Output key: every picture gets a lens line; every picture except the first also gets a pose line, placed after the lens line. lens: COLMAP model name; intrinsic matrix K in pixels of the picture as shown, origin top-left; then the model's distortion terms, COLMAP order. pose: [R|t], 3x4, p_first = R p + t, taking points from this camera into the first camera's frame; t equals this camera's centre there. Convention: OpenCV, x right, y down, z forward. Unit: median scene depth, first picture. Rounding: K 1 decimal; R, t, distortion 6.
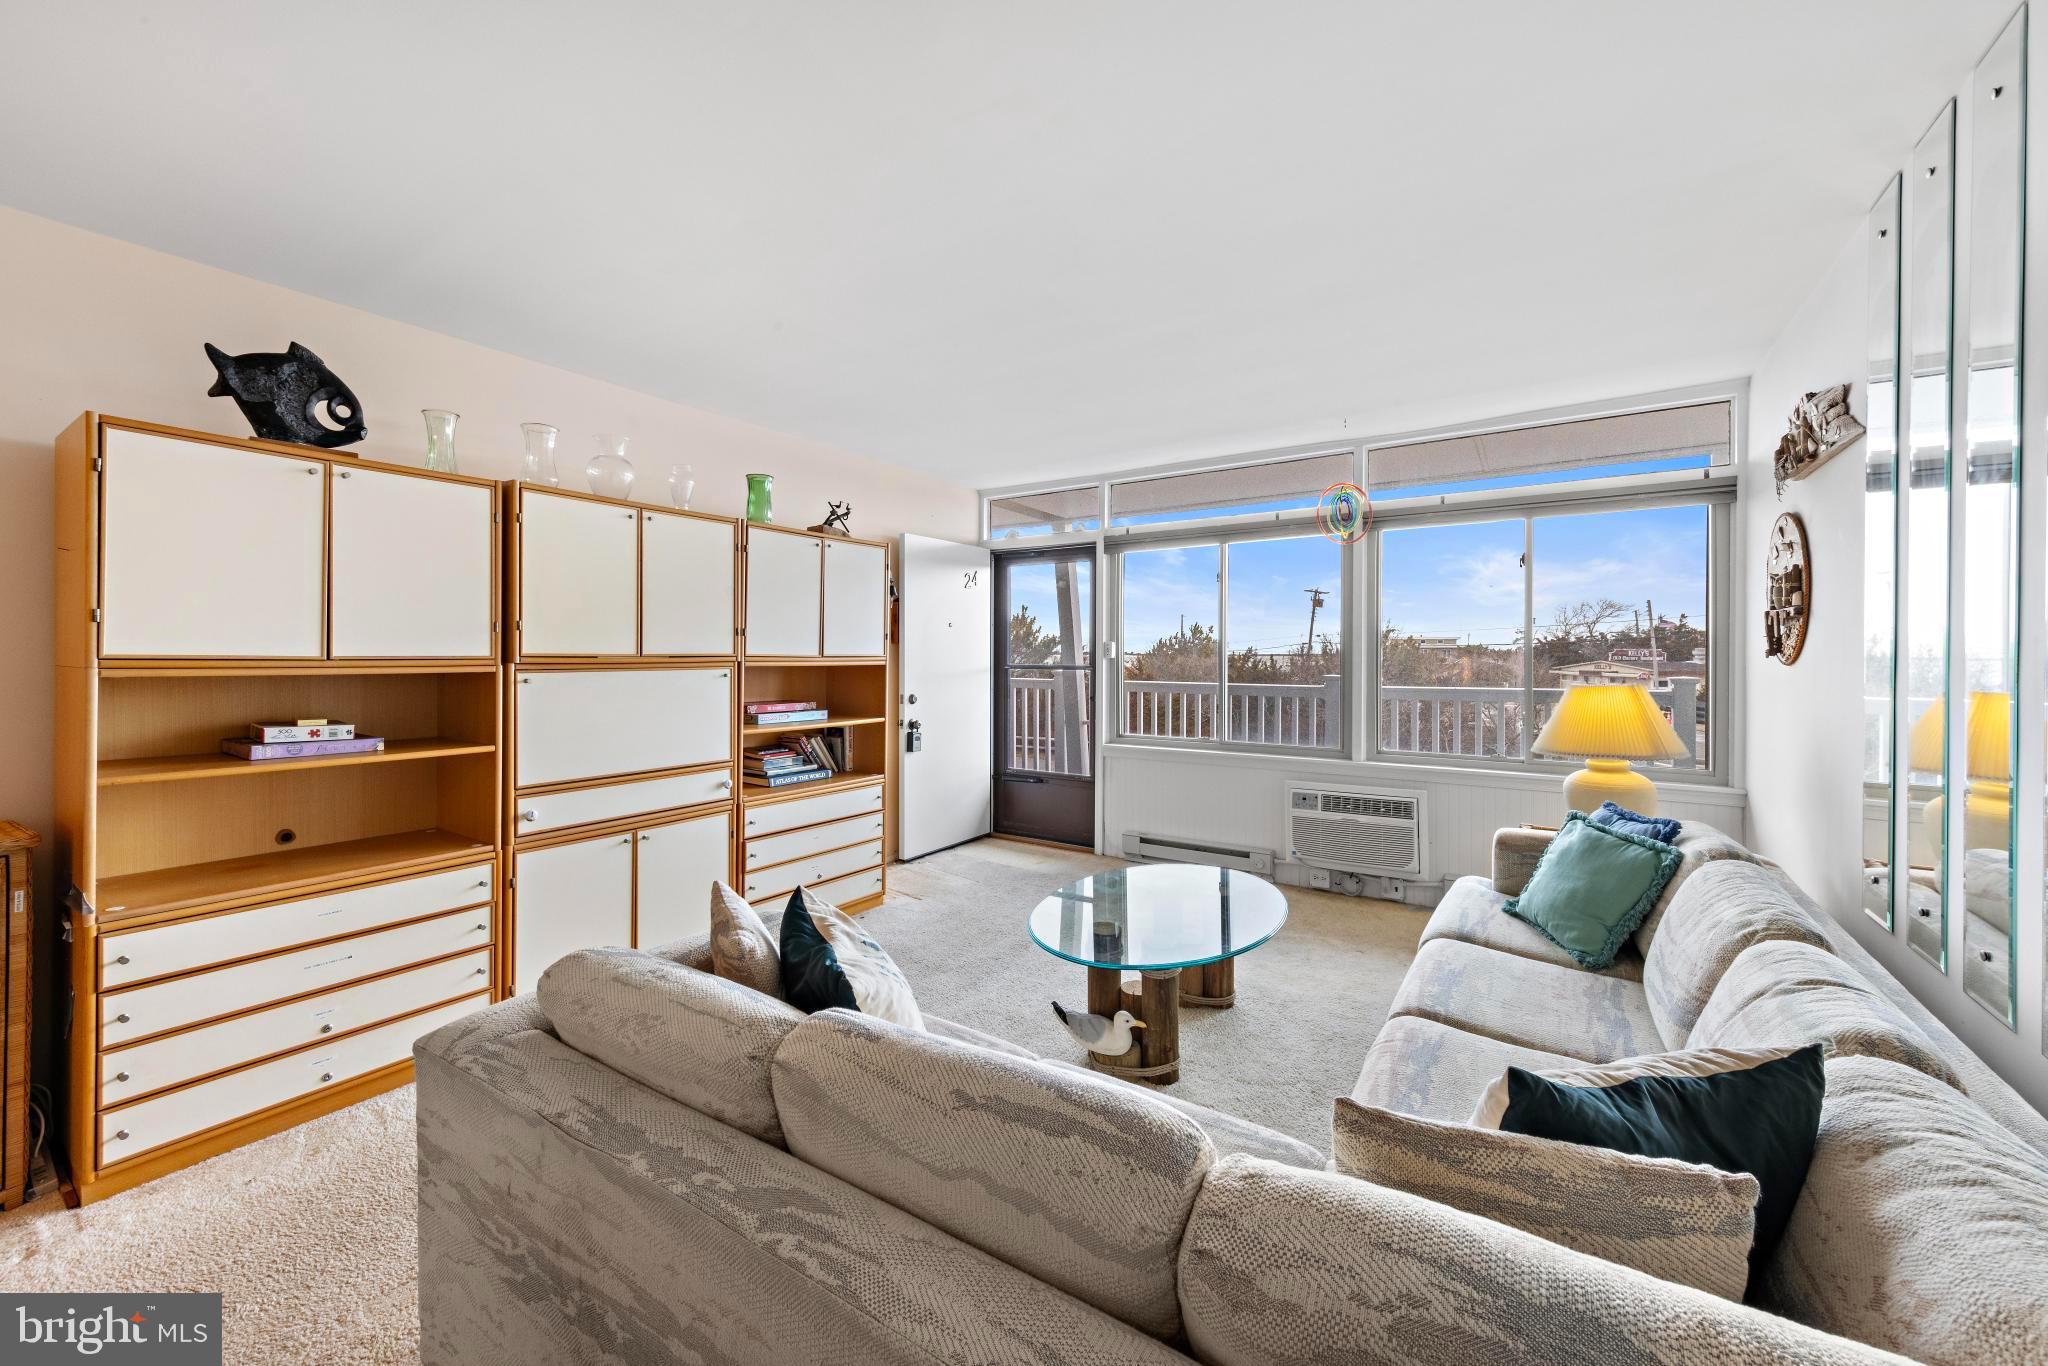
lens RADIAL K [[800.3, 0, 1025.5], [0, 800.3, 648.5], [0, 0, 1]] dist [0.004801, 0.000279]
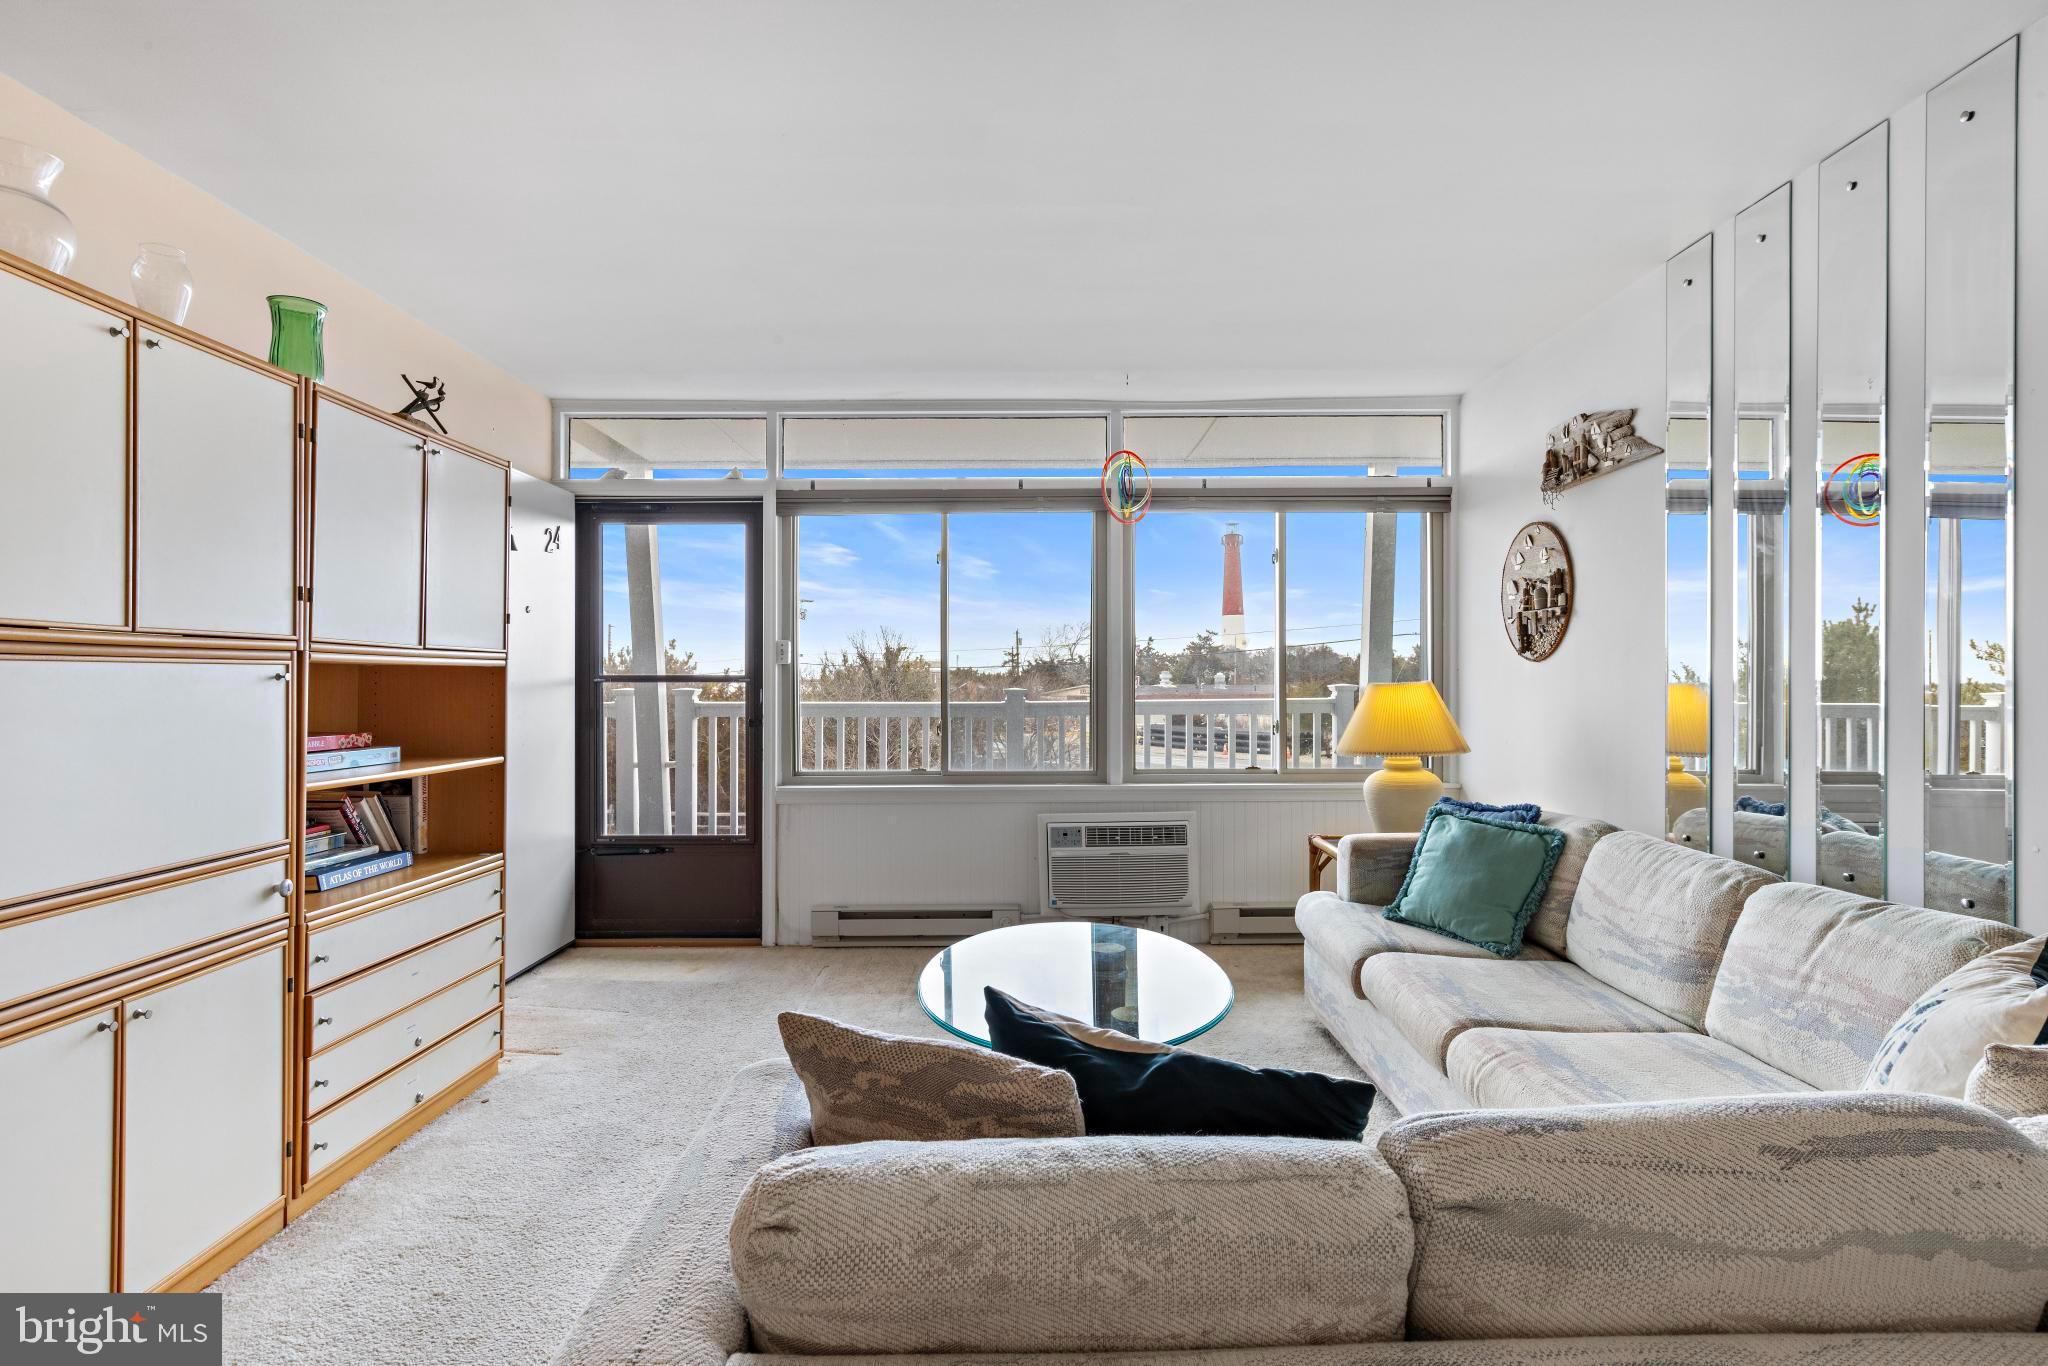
lens RADIAL K [[1053.9, 0, 1041.4], [0, 1053.9, 675.5], [0, 0, 1]] dist [0.003178, 0.001039]
pose [[0.825973, -0.001176, 0.563709, -0.344527], [0.000312, 0.999999, 0.001628, 0.030671], [-0.563710, -0.001168, 0.825972, 0.161544]]
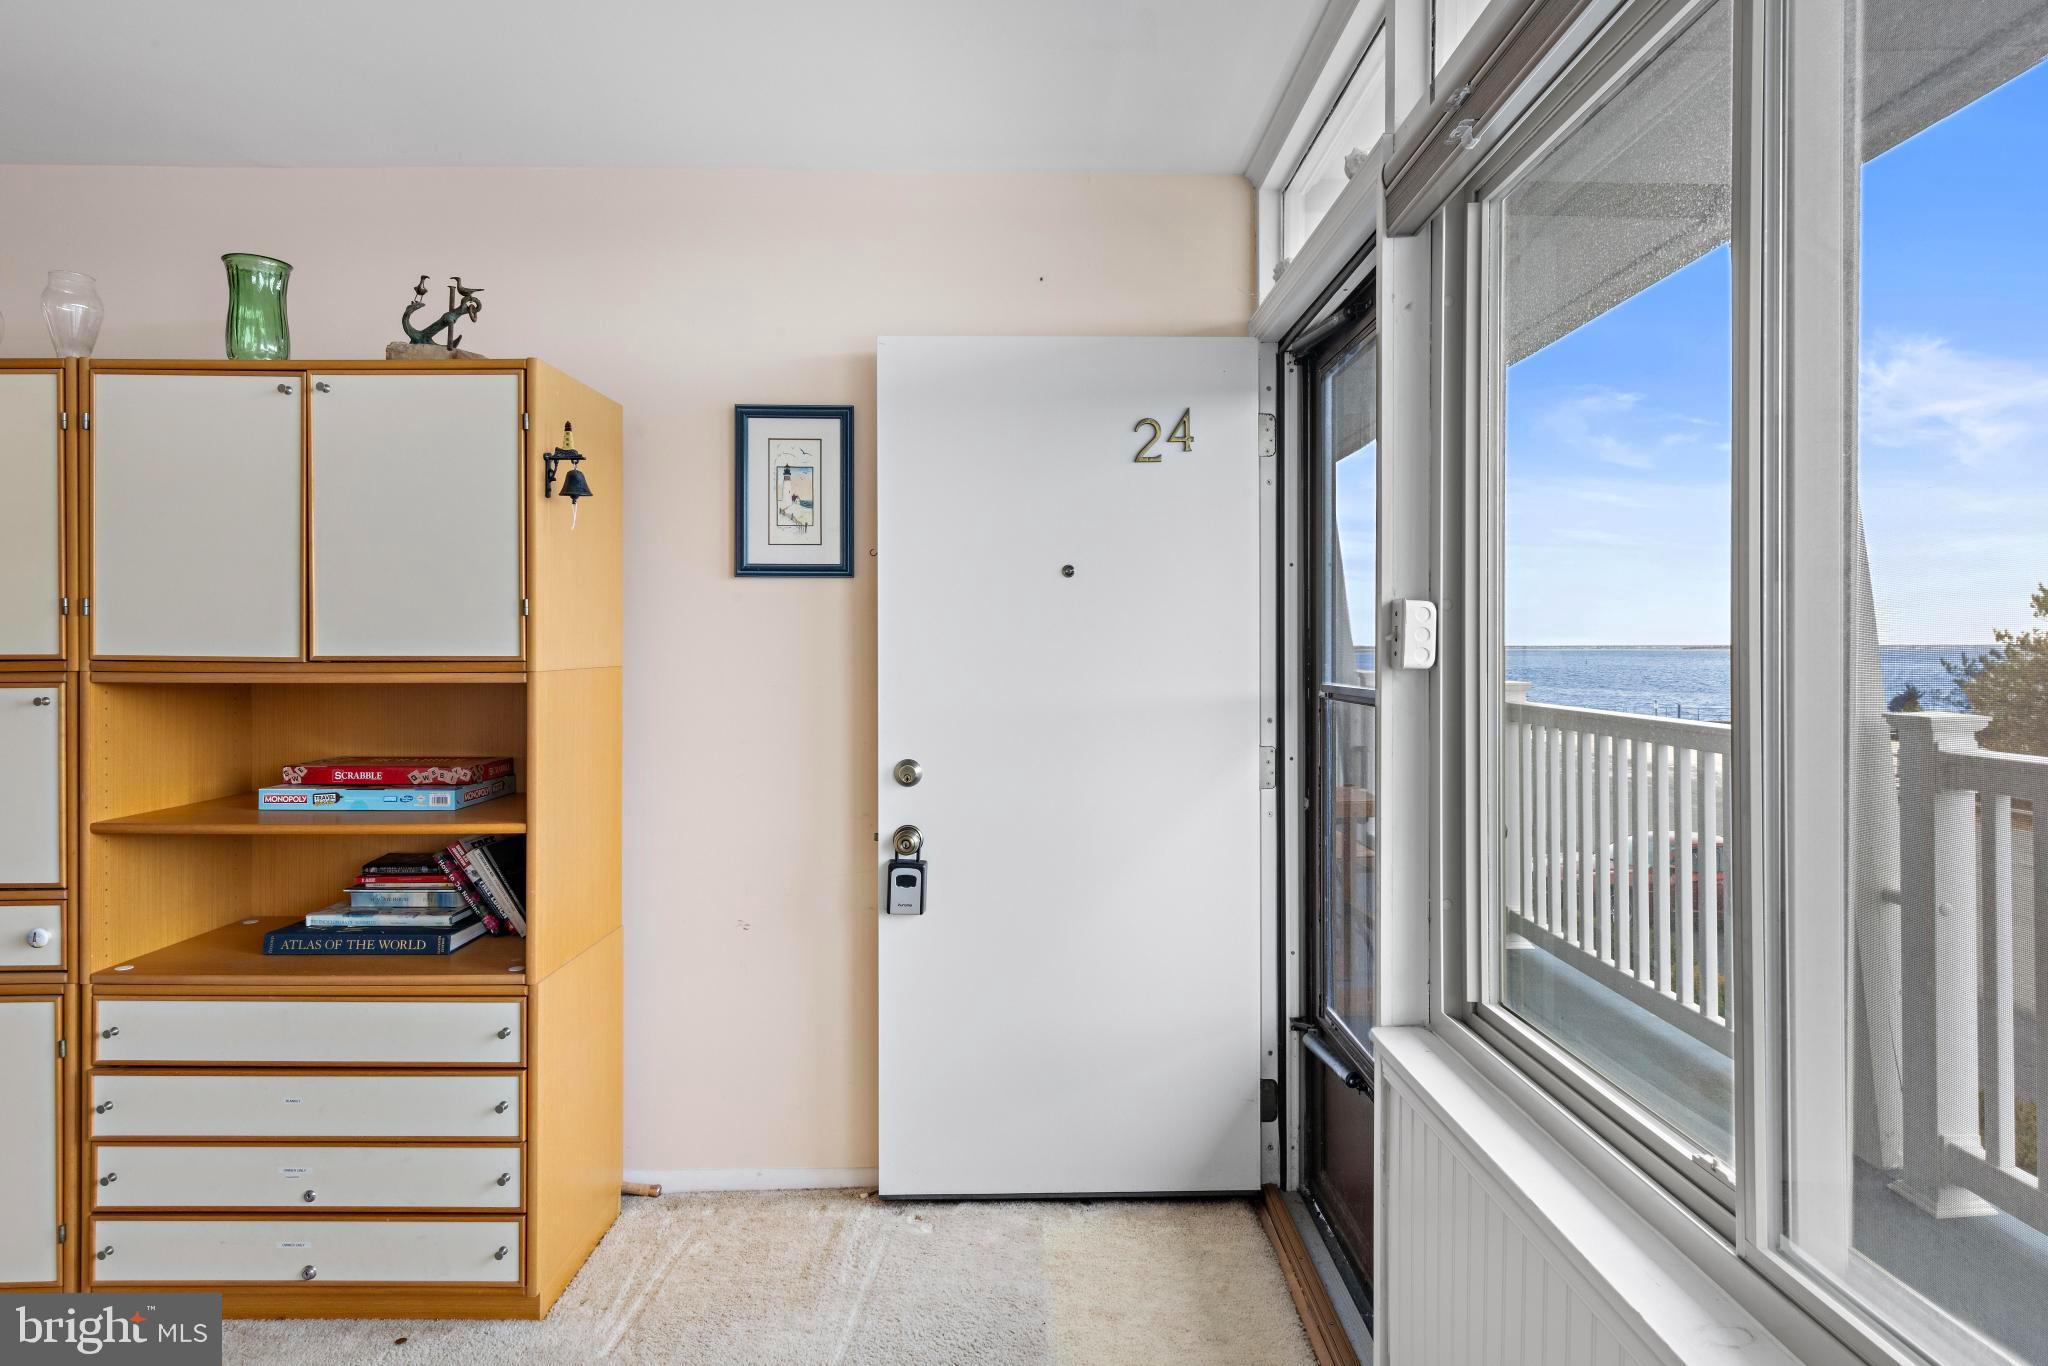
lens RADIAL K [[1120.2, 0, 1023.8], [0, 1120.2, 645.0], [0, 0, 1]] dist [0.004326, 0.001942]
pose [[0.558727, -0.004636, -0.829339, 0.471783], [0.007470, 0.999972, -0.000557, 0.004734], [0.829318, -0.005884, 0.558746, 1.082096]]
